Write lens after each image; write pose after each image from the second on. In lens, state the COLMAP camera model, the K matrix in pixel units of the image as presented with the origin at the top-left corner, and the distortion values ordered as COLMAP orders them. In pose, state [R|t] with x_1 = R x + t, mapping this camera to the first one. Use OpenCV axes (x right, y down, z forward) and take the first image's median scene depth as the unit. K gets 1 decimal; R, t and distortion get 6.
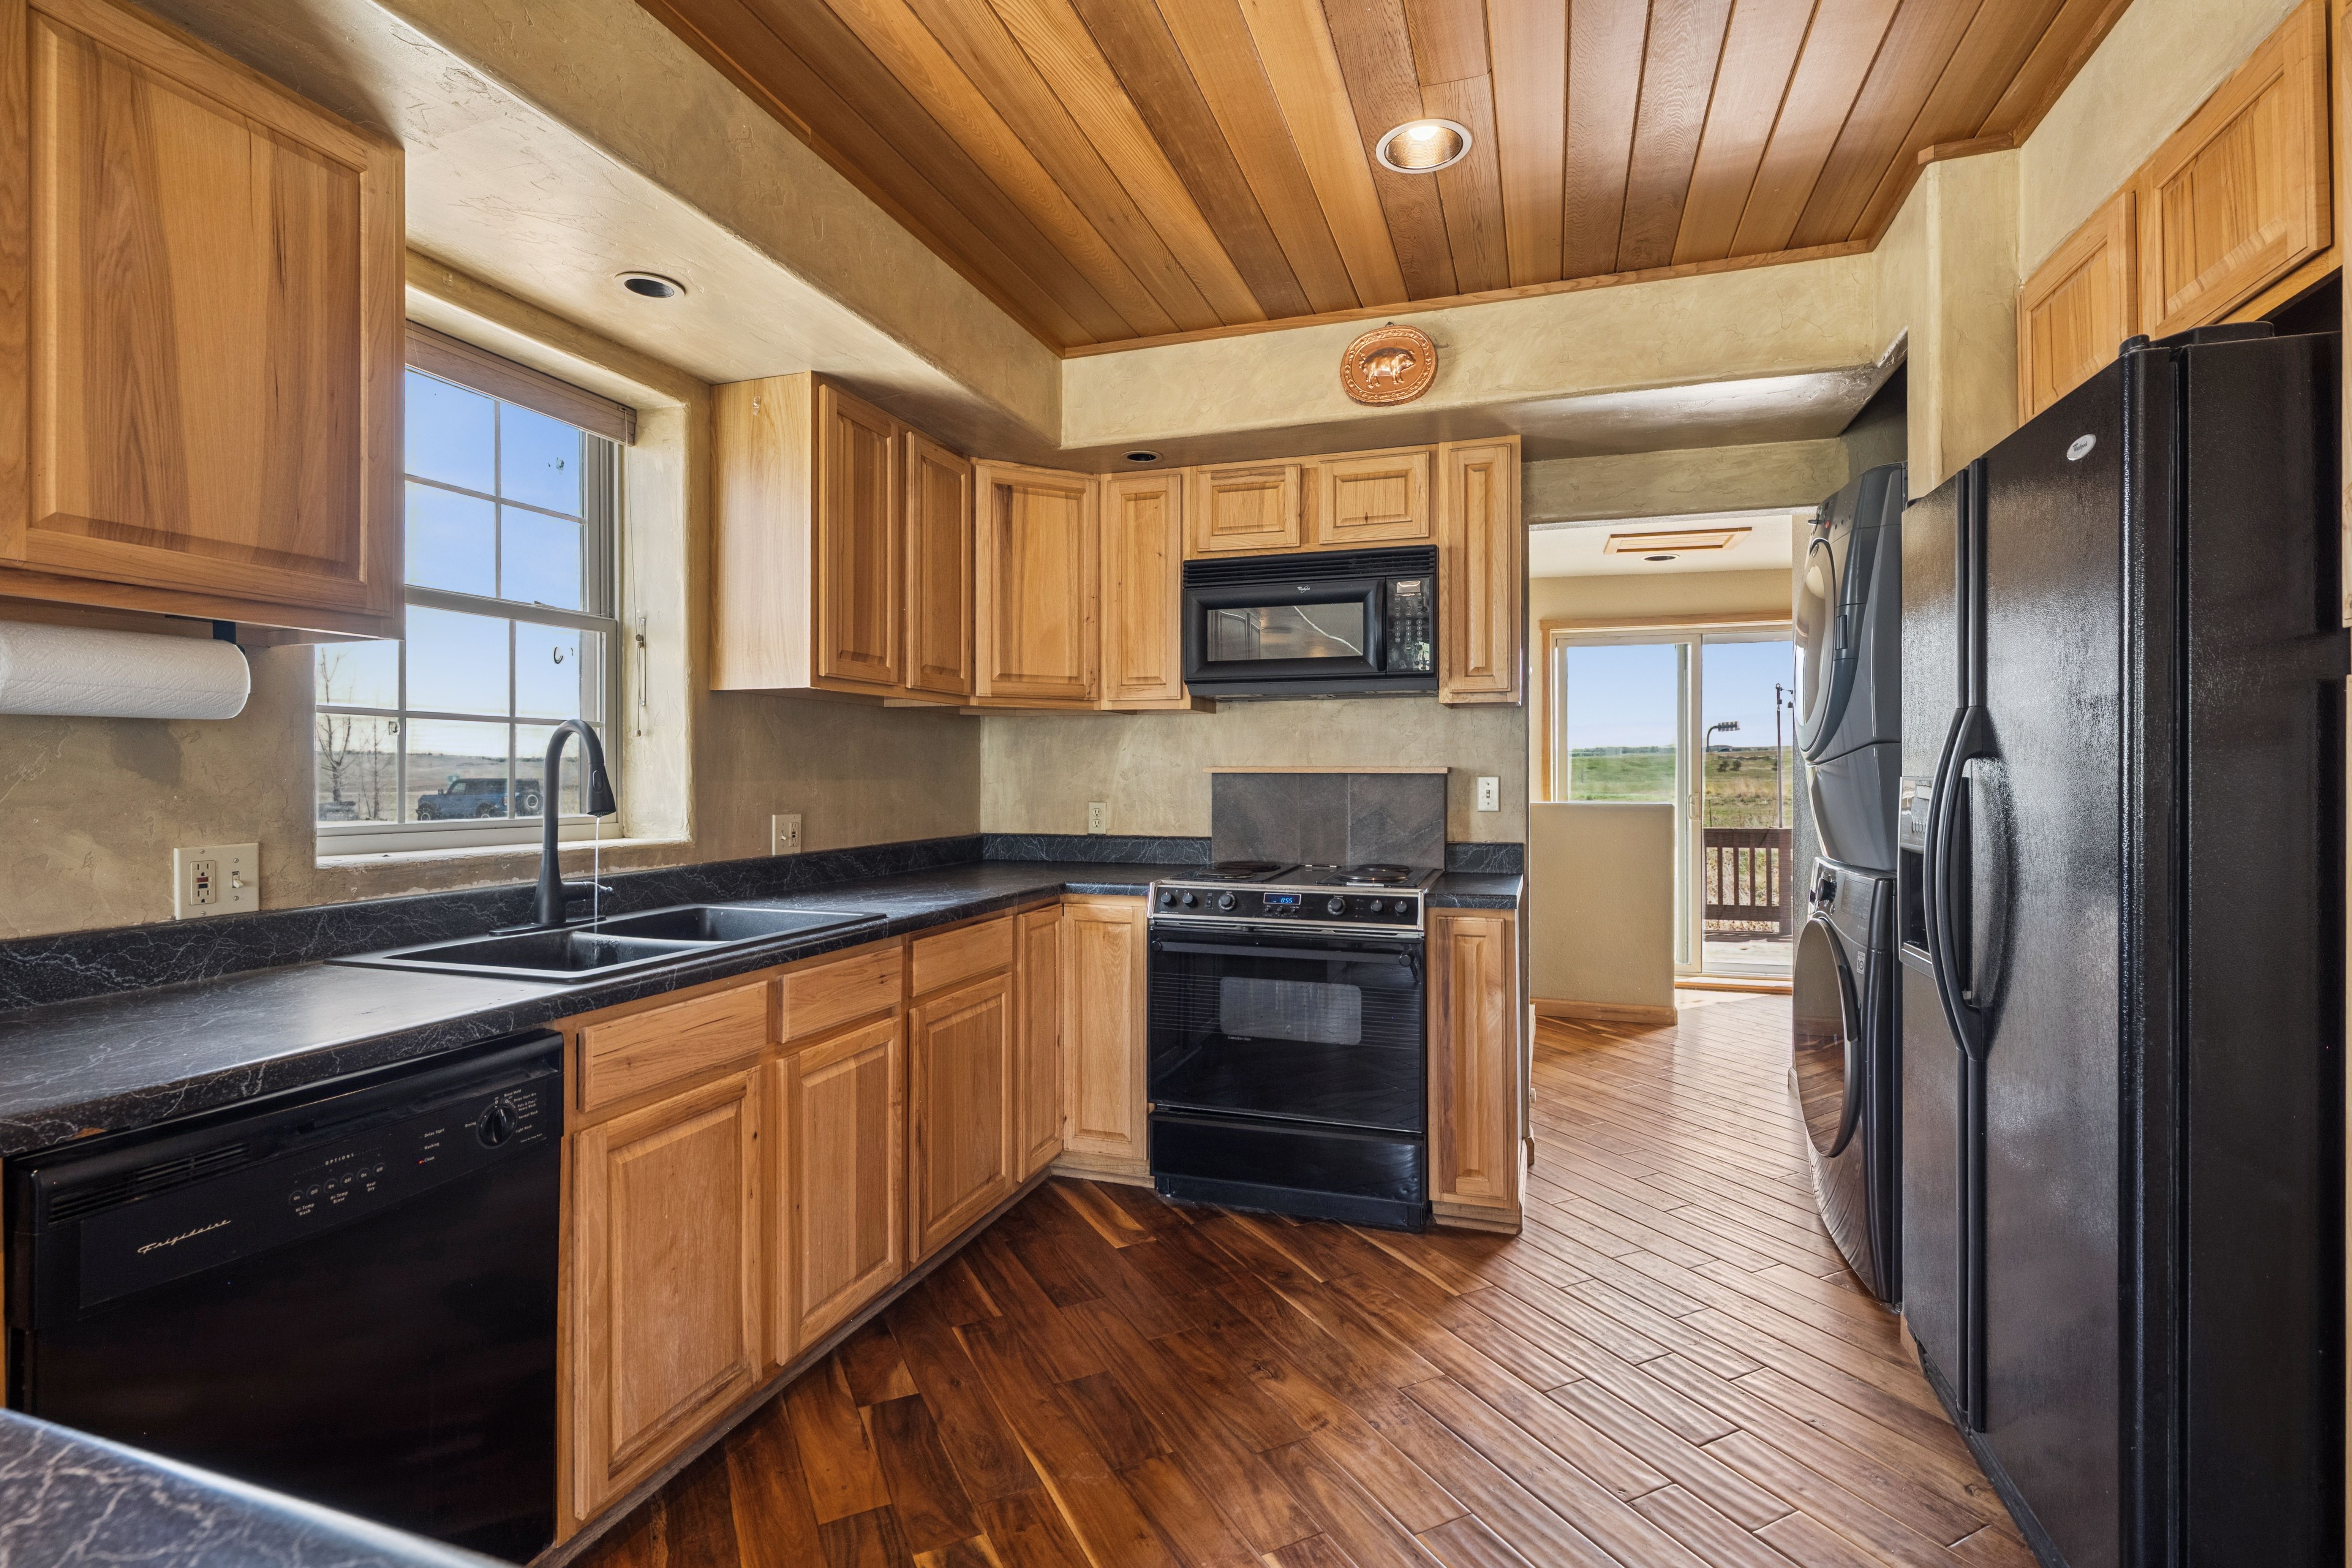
lens RADIAL K [[1068.0, 0, 1180.2], [0, 1068.0, 769.3], [0, 0, 1]] dist [-0.000193, -0.000478]
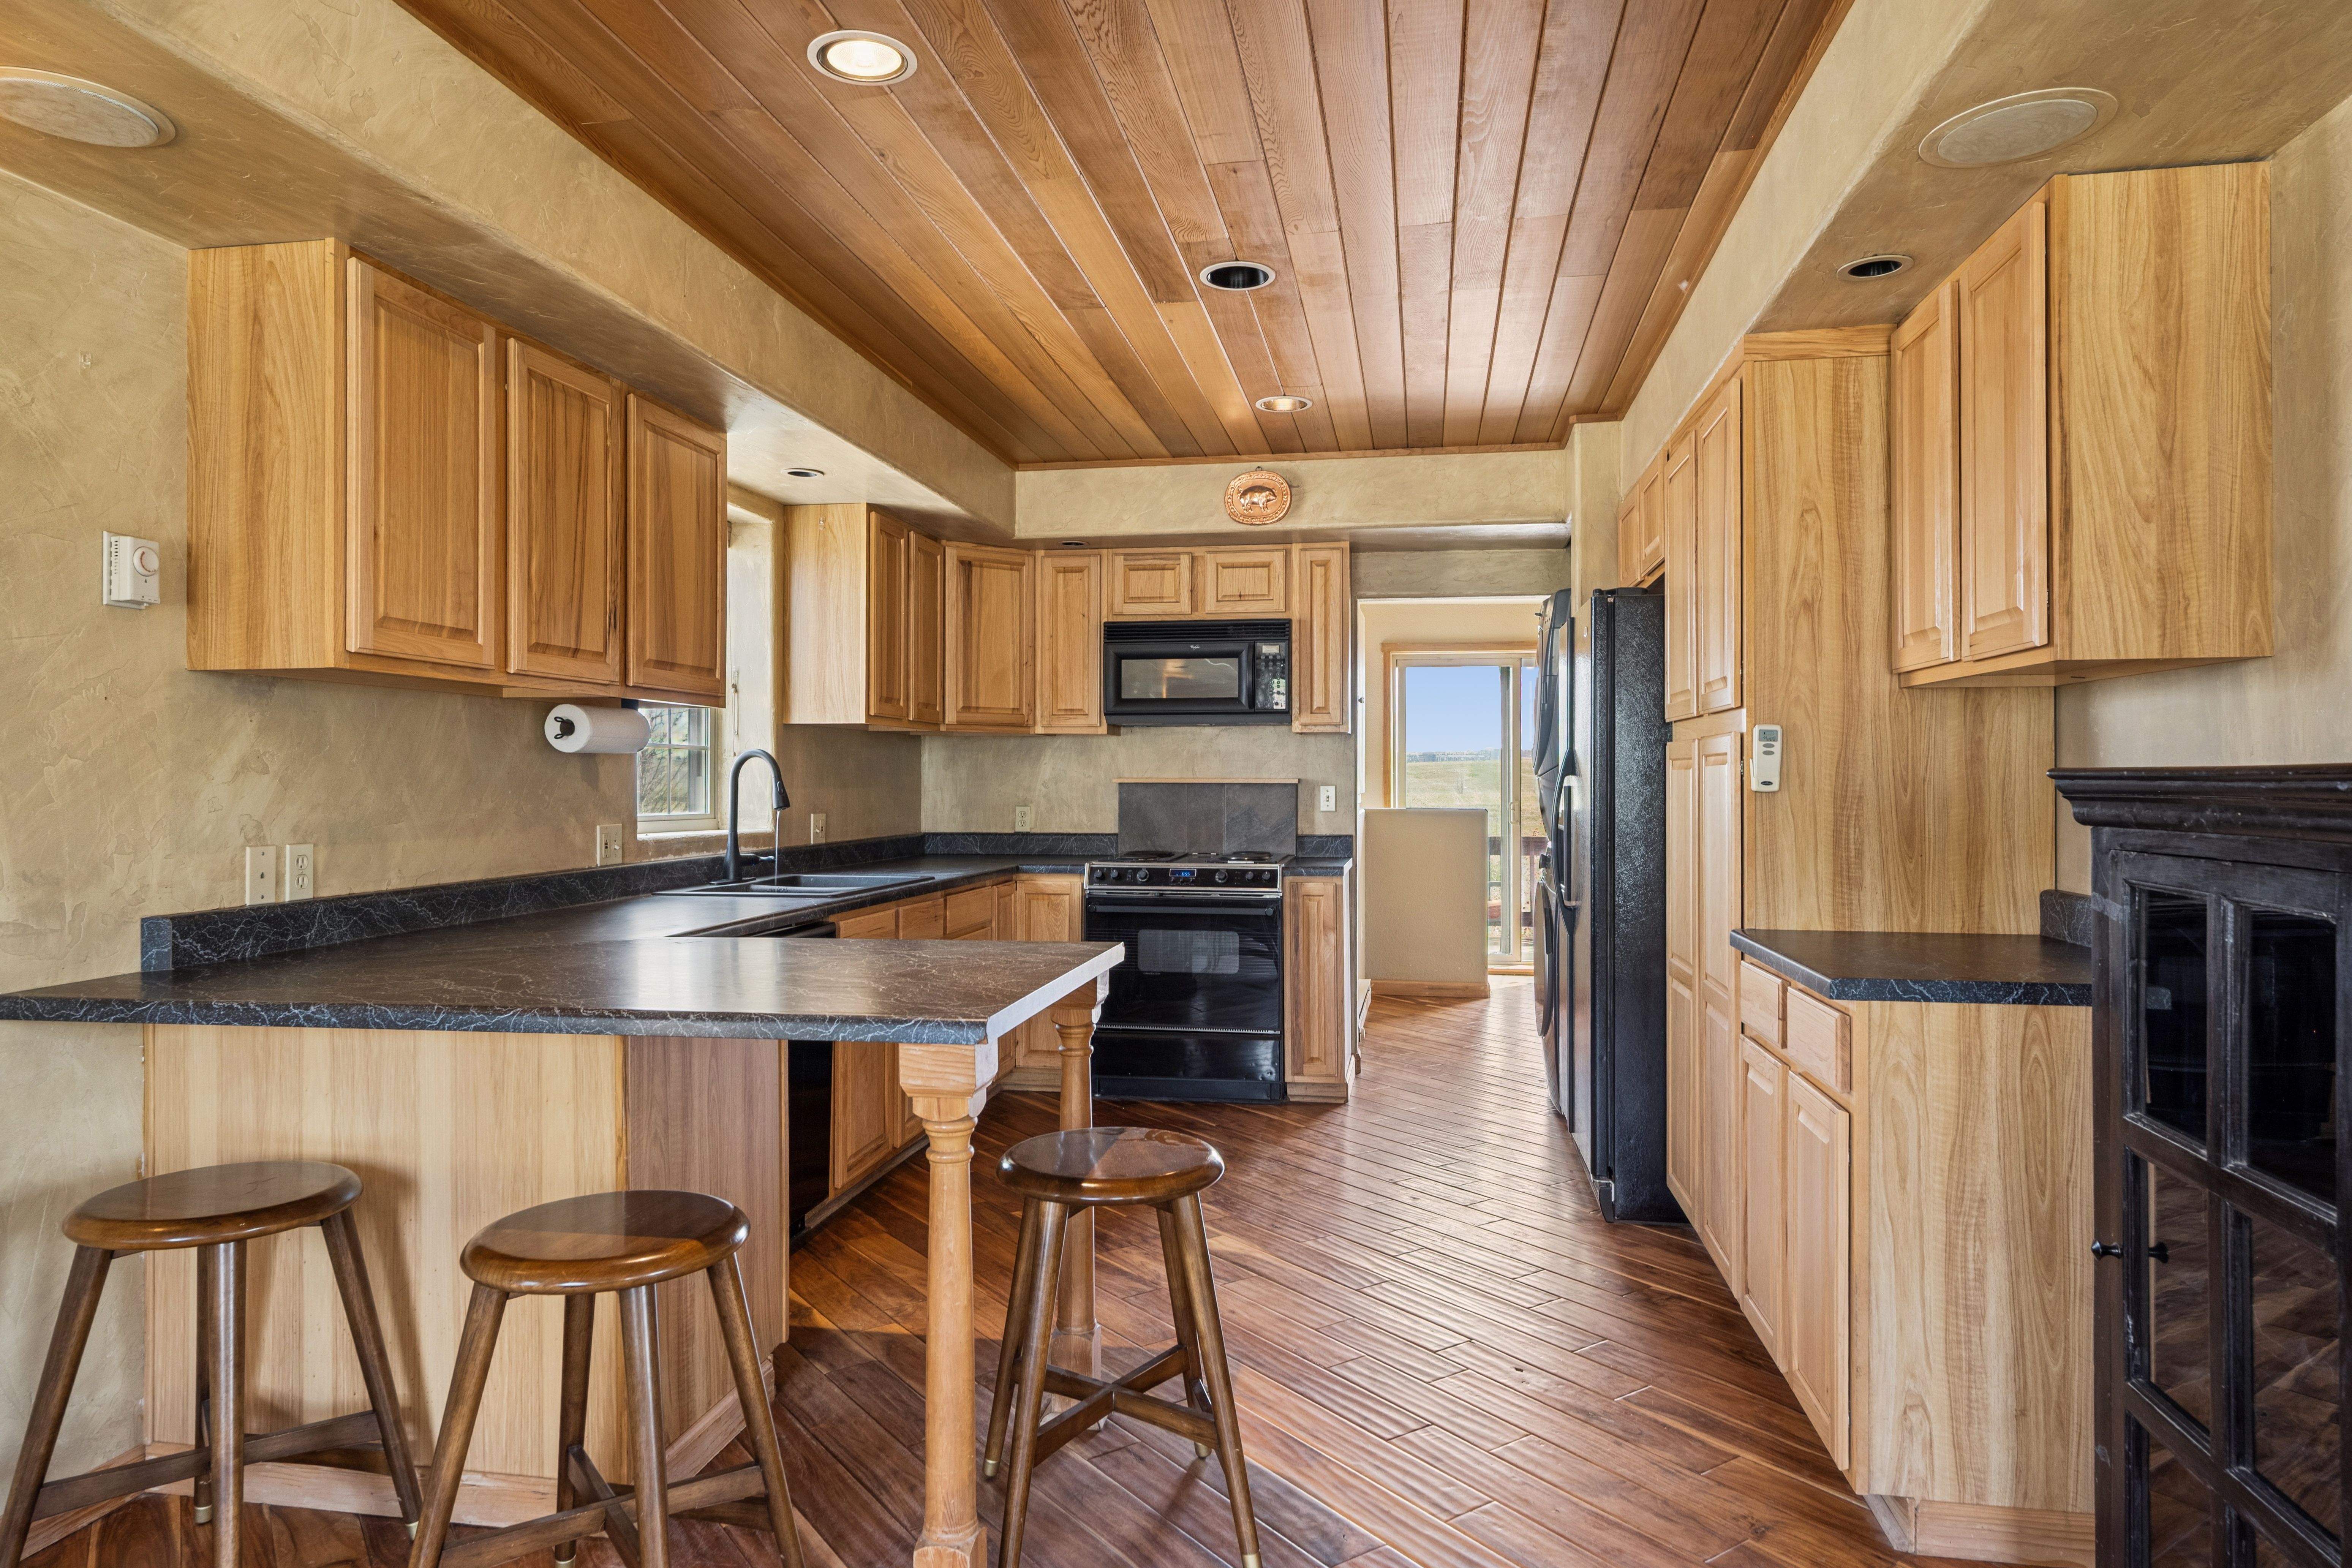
lens RADIAL K [[1423.2, 0, 1170.8], [0, 1423.2, 769.7], [0, 0, 1]] dist [-0.001920, 0.000798]
pose [[0.988174, 0.002317, 0.153320, -0.206006], [-0.001617, 0.999988, -0.004691, -0.005269], [-0.153329, 0.004387, 0.988166, -0.840453]]
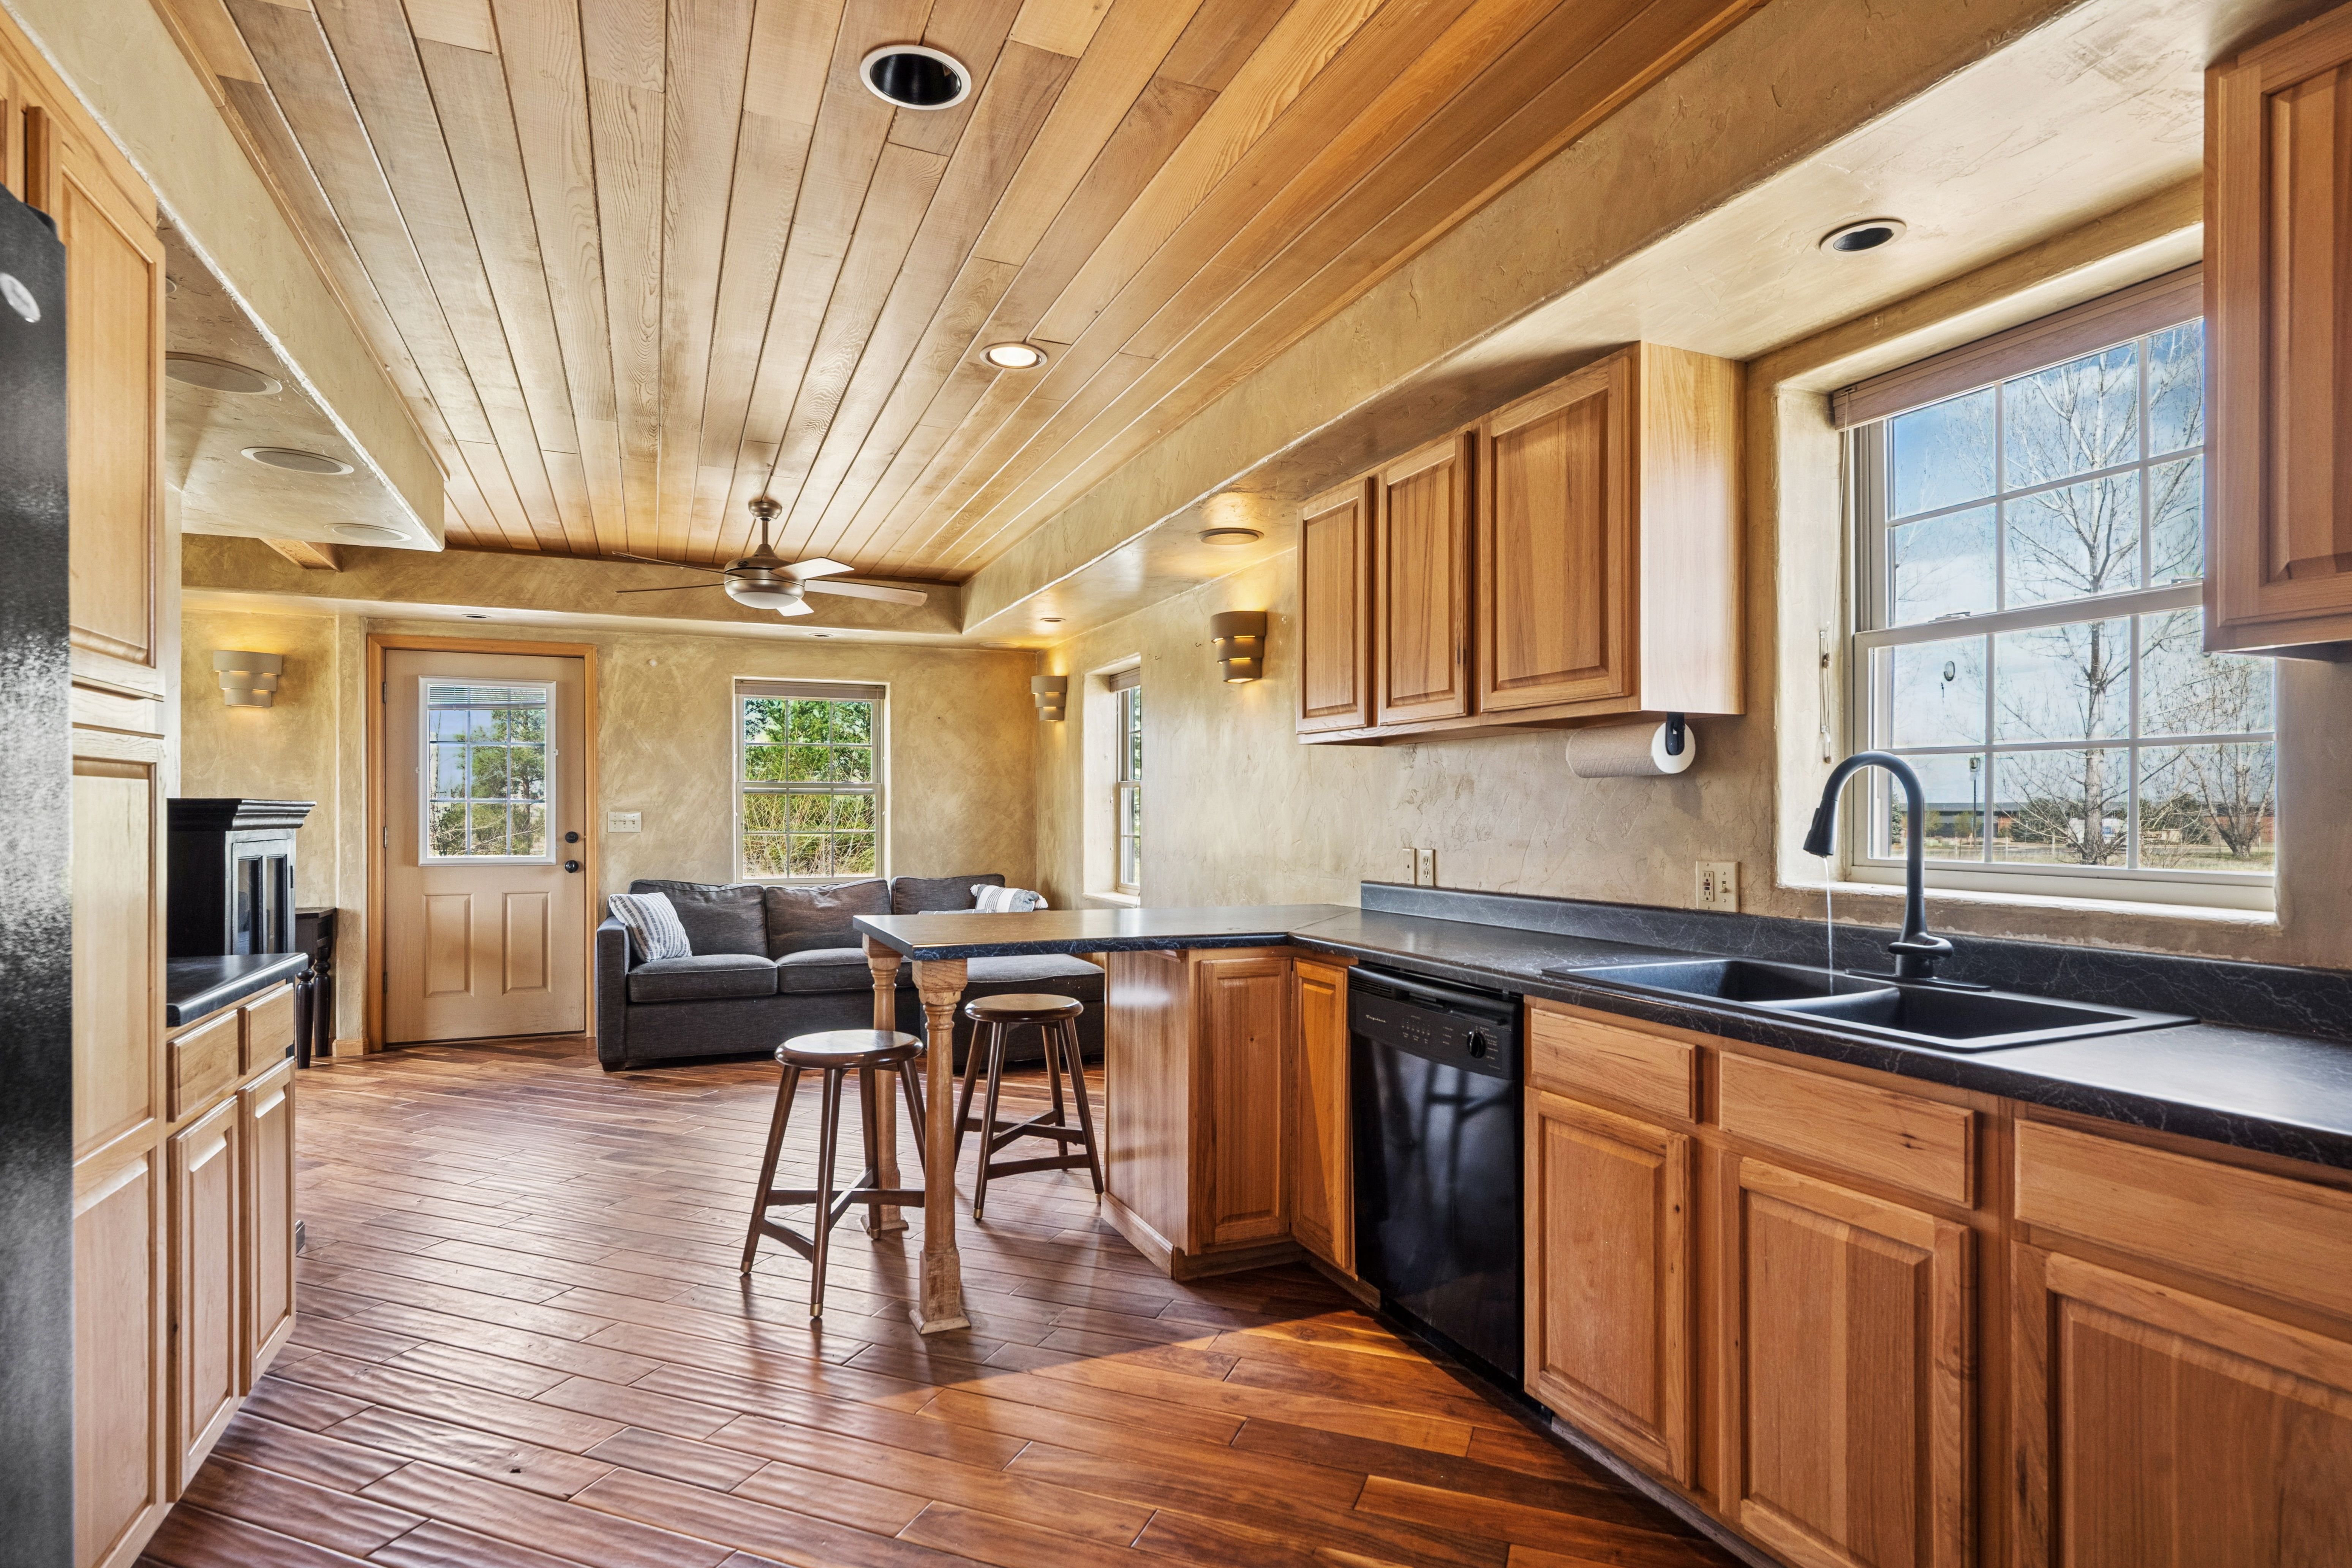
lens RADIAL K [[1261.7, 0, 1213.7], [0, 1261.7, 820.1], [0, 0, 1]] dist [0.001364, 0.000179]
pose [[-0.731046, 0.000777, -0.682328, 0.423747], [-0.002386, 0.999990, 0.003695, 0.007126], [0.682324, 0.004330, -0.731037, 1.033682]]
